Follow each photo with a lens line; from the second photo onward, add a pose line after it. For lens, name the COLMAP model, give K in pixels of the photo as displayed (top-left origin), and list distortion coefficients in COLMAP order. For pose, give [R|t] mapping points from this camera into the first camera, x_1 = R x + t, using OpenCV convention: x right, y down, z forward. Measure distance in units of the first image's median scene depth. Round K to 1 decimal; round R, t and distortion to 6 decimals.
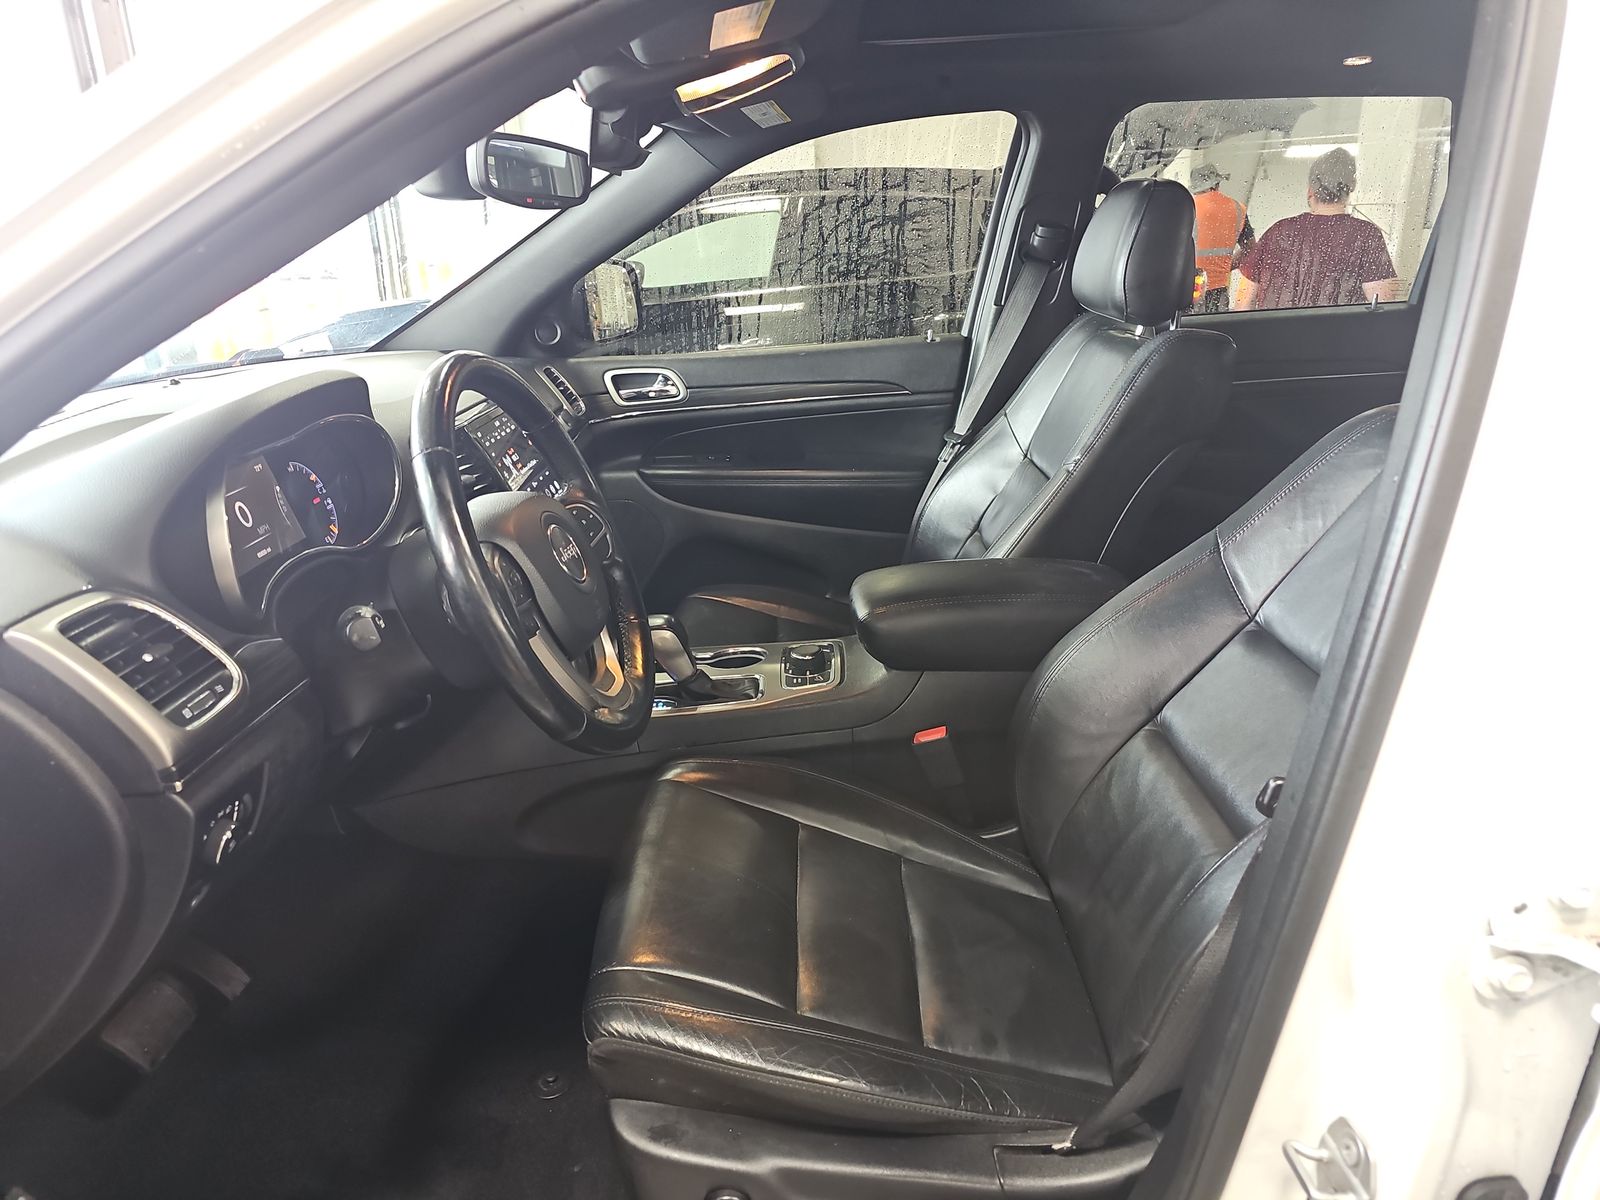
lens RADIAL K [[1085.8, 0, 801.0], [0, 1085.8, 613.6], [0, 0, 1]] dist [0.004013, -0.003121]
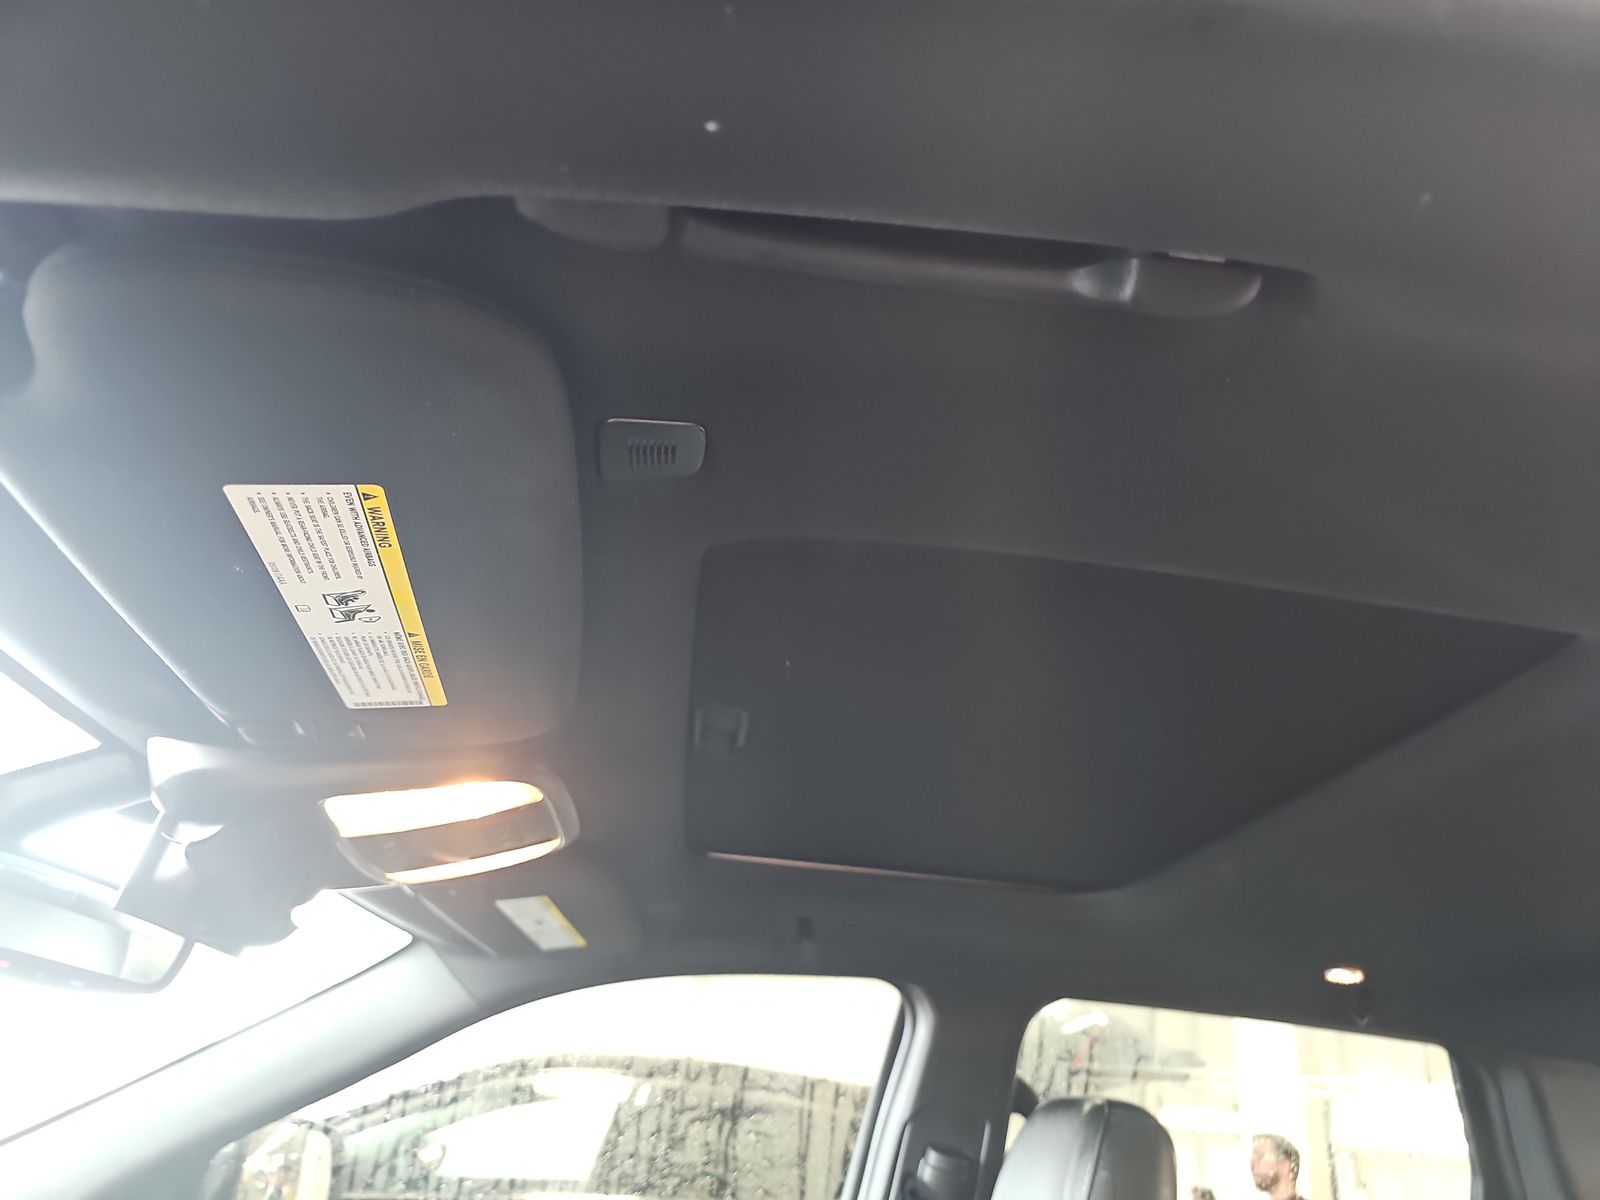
lens RADIAL K [[1085.8, 0, 787.9], [0, 1085.8, 615.4], [0, 0, 1]] dist [0.004013, -0.003121]
pose [[0.987368, 0.152889, 0.041593, 0.048358], [-0.078637, 0.700746, -0.709064, -0.096798], [-0.137554, 0.696836, 0.703917, 0.284727]]
